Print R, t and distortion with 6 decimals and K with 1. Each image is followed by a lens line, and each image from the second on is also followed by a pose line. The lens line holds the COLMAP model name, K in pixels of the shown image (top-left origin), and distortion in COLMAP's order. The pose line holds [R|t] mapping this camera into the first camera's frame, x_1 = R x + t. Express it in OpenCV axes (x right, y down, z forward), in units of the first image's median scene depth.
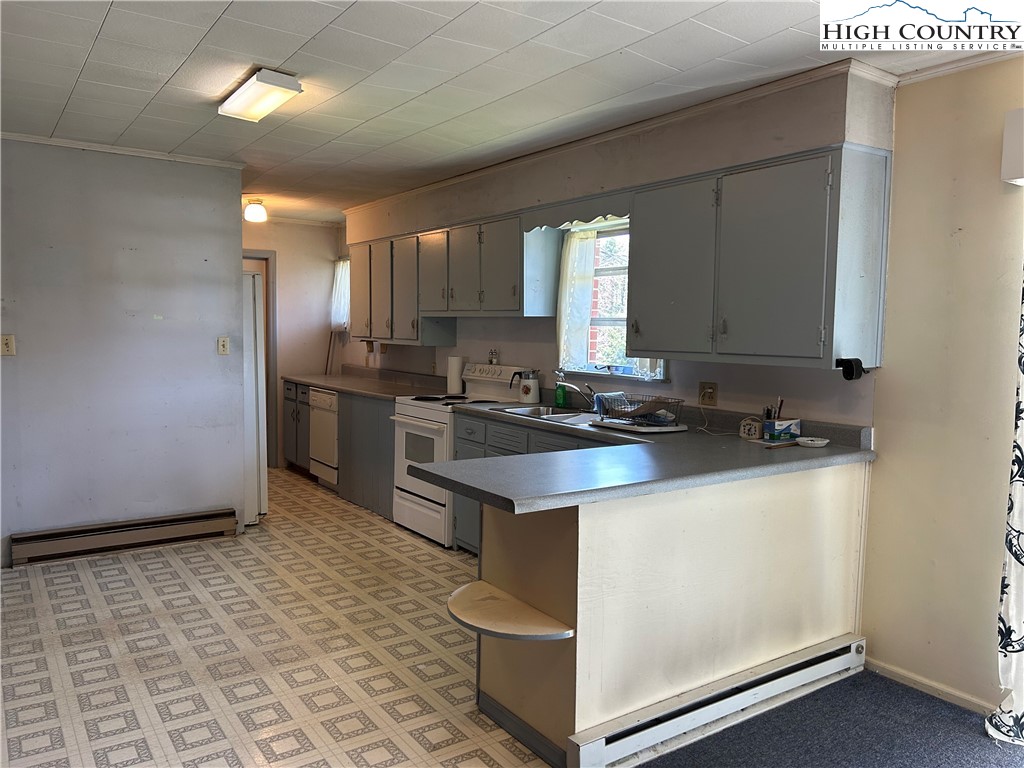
lens RADIAL K [[764.1, 0, 519.4], [0, 764.1, 390.7], [0, 0, 1]] dist [0.038876, -0.037898]
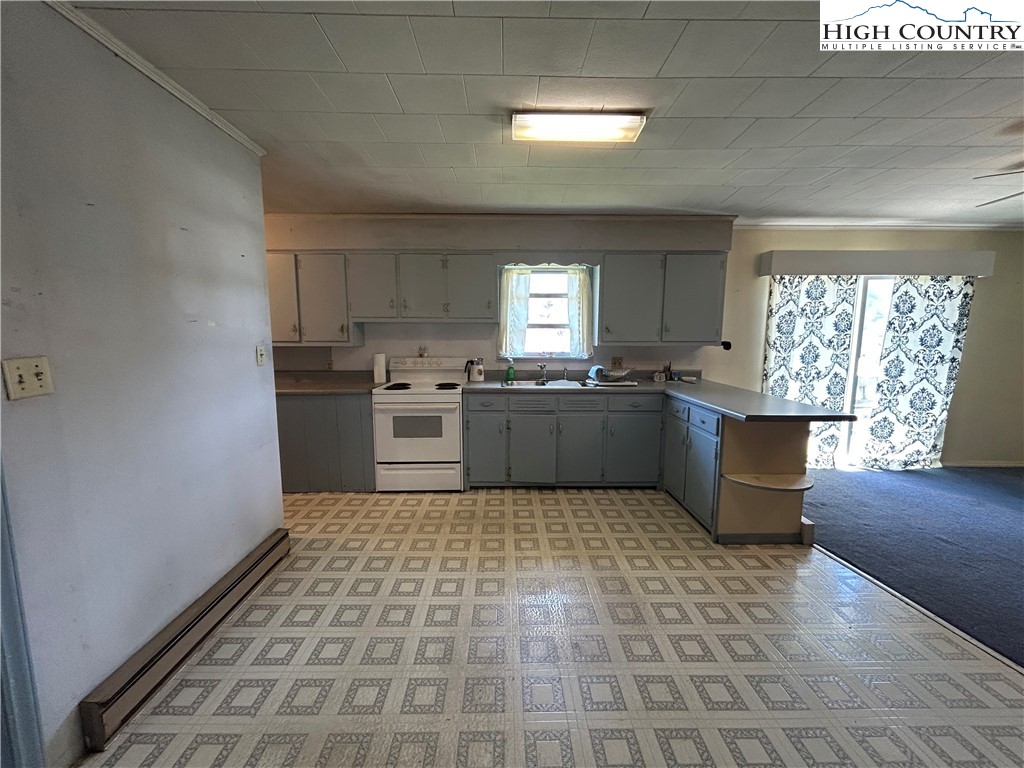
lens RADIAL K [[413.6, 0, 509.1], [0, 413.6, 384.0], [0, 0, 1]] dist [-0.000741, 0.000263]
pose [[0.565293, -0.119169, 0.816237, -0.715641], [0.075968, 0.992825, 0.092338, -0.055609], [-0.821384, 0.009810, 0.570291, 0.568749]]
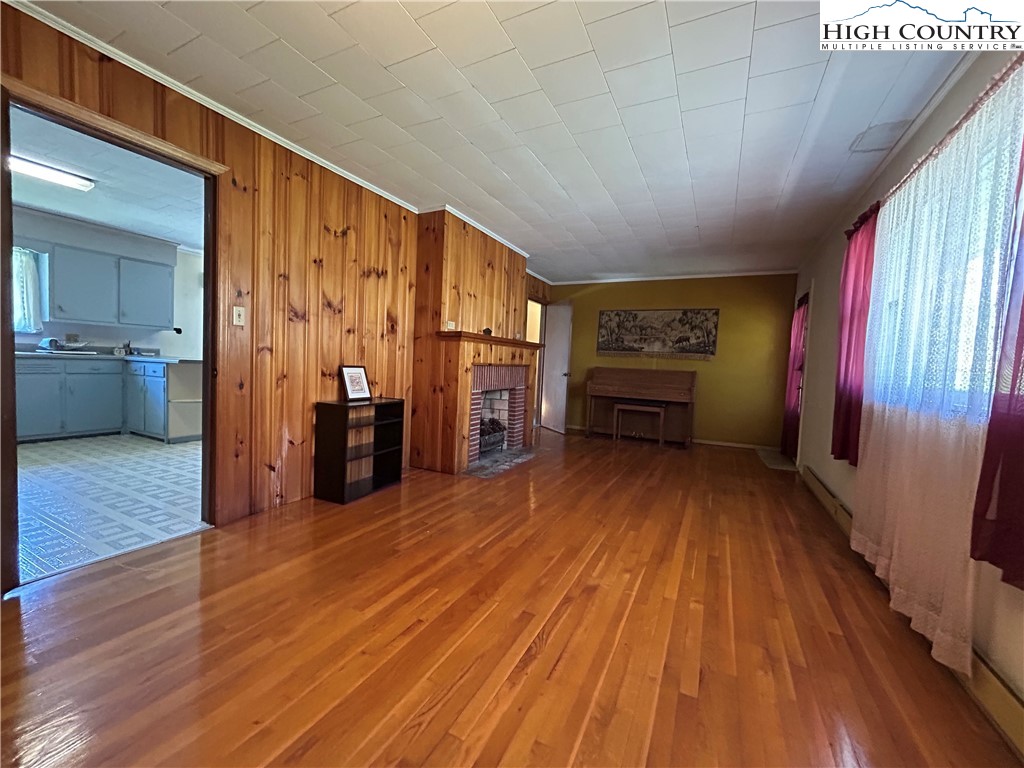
lens RADIAL K [[413.6, 0, 511.2], [0, 413.6, 385.4], [0, 0, 1]] dist [-0.000741, 0.000263]
pose [[-0.468738, -0.087654, 0.878978, -1.354807], [0.017136, 0.993975, 0.108260, 0.027804], [-0.883171, 0.065808, -0.464412, 0.381844]]
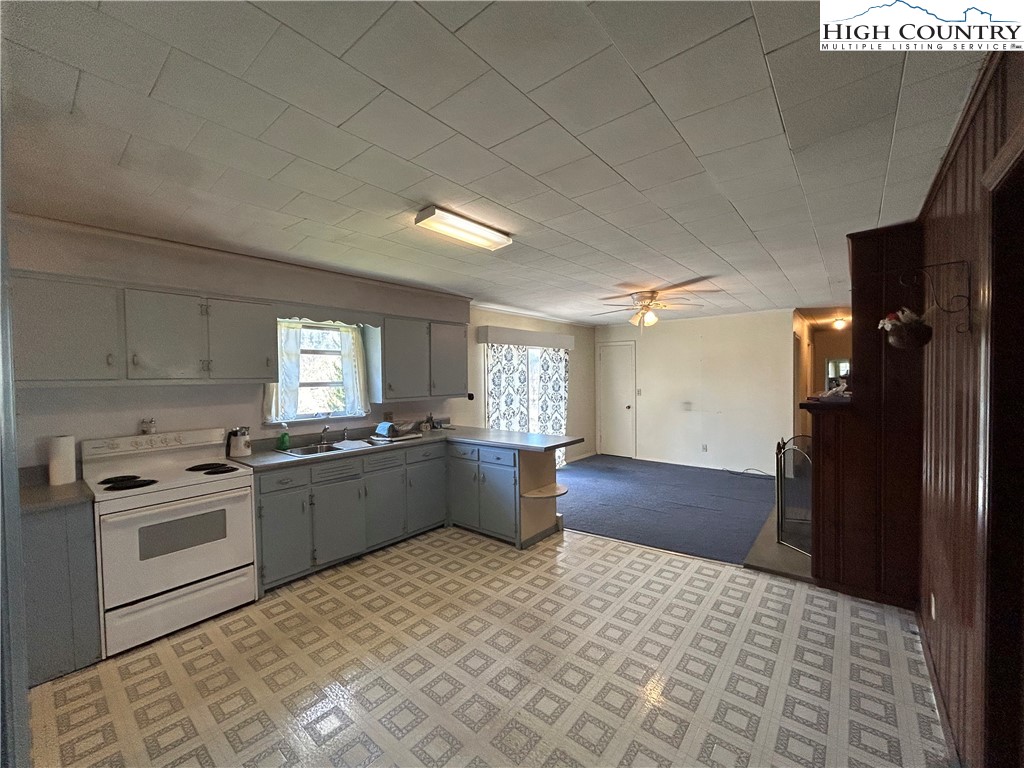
lens RADIAL K [[413.6, 0, 509.1], [0, 413.6, 385.4], [0, 0, 1]] dist [-0.000741, 0.000263]
pose [[-0.258929, -0.037879, 0.965153, -0.829706], [0.087700, 0.994181, 0.062546, -0.112525], [-0.961907, 0.100839, -0.254100, 0.877219]]
